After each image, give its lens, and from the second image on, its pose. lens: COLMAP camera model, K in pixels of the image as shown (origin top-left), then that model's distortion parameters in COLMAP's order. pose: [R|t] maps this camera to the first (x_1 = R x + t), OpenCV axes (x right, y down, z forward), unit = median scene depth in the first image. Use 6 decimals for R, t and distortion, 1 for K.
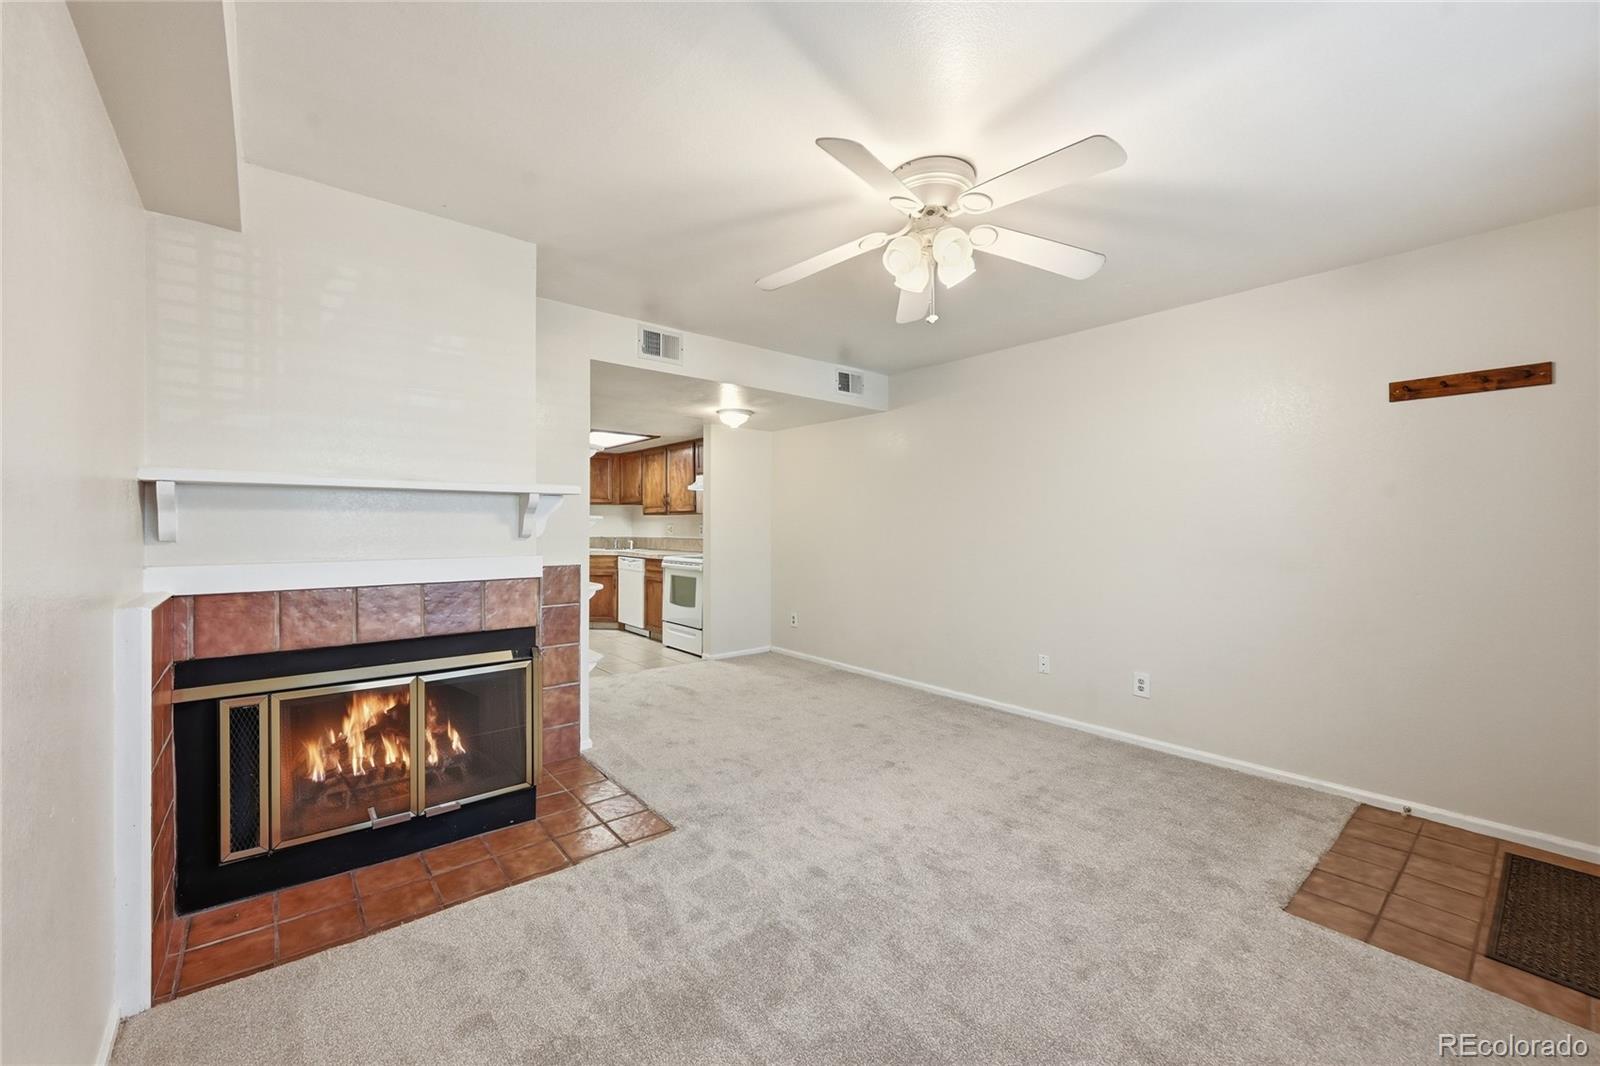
lens RADIAL K [[638.6, 0, 801.9], [0, 638.6, 527.9], [0, 0, 1]] dist [-0.002143, 0.000795]
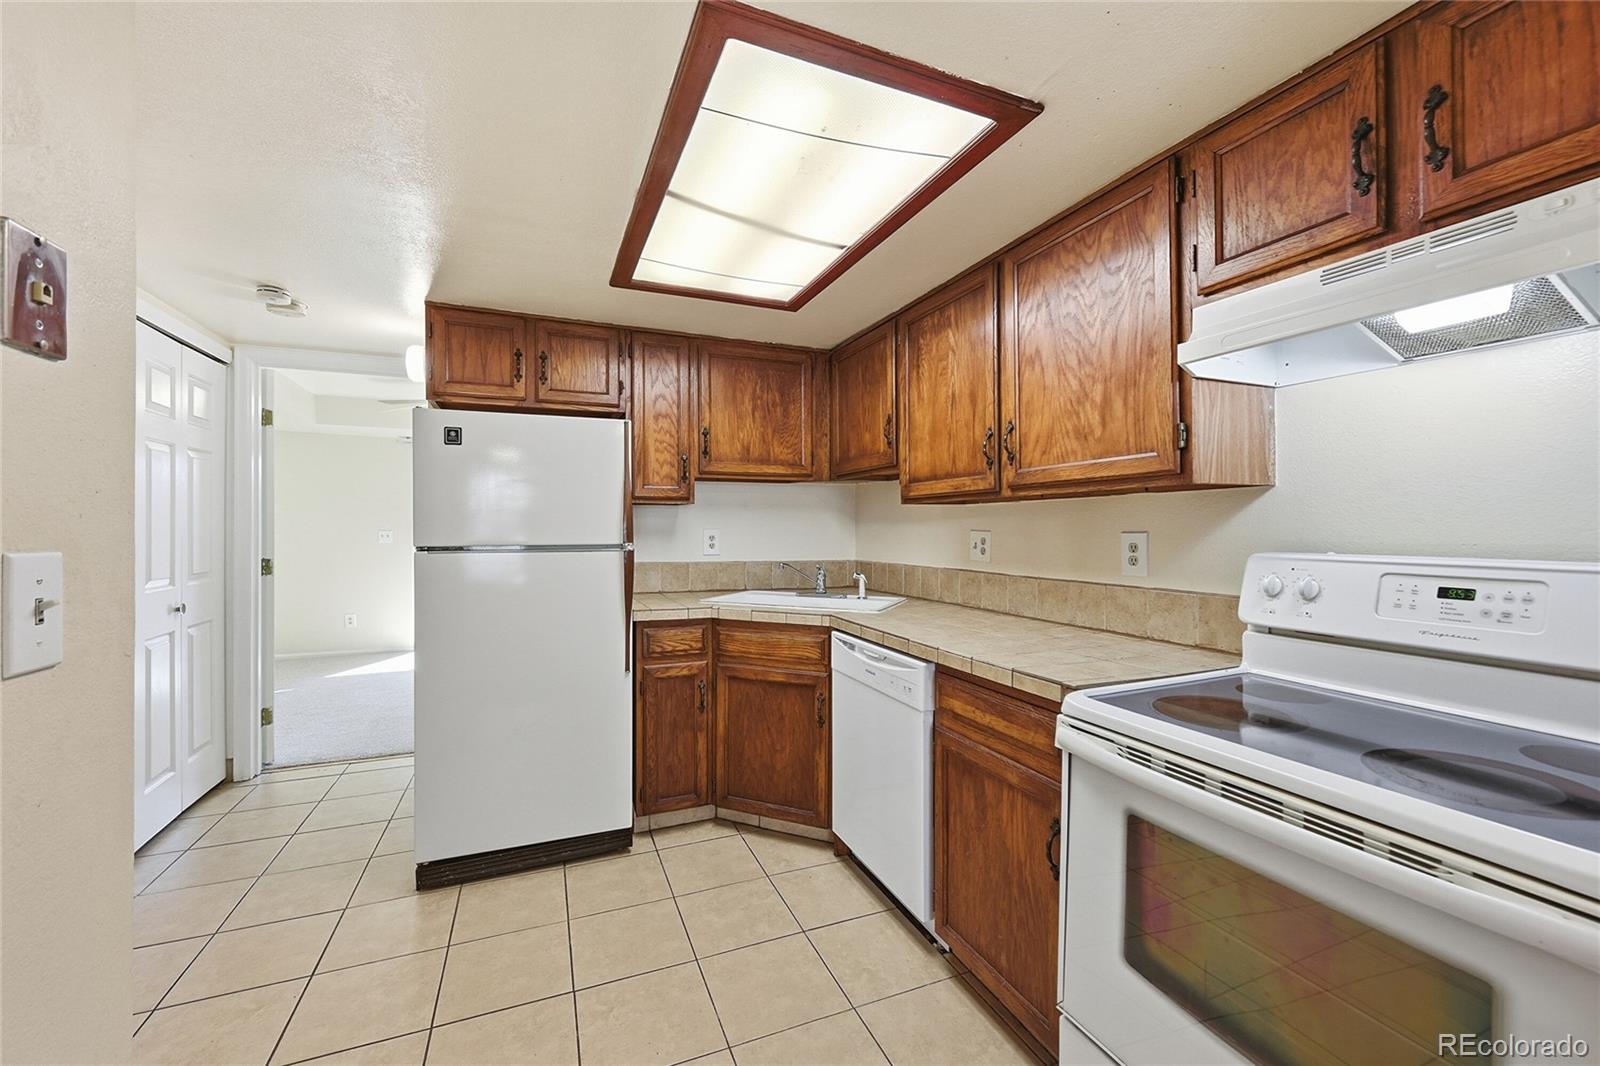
lens RADIAL K [[638.6, 0, 804.6], [0, 638.6, 529.4], [0, 0, 1]] dist [-0.002143, 0.000795]
pose [[0.956960, 0.000572, -0.290218, -0.206038], [-0.001274, 0.999997, -0.002230, -0.005855], [0.290216, 0.002504, 0.956958, 0.683860]]
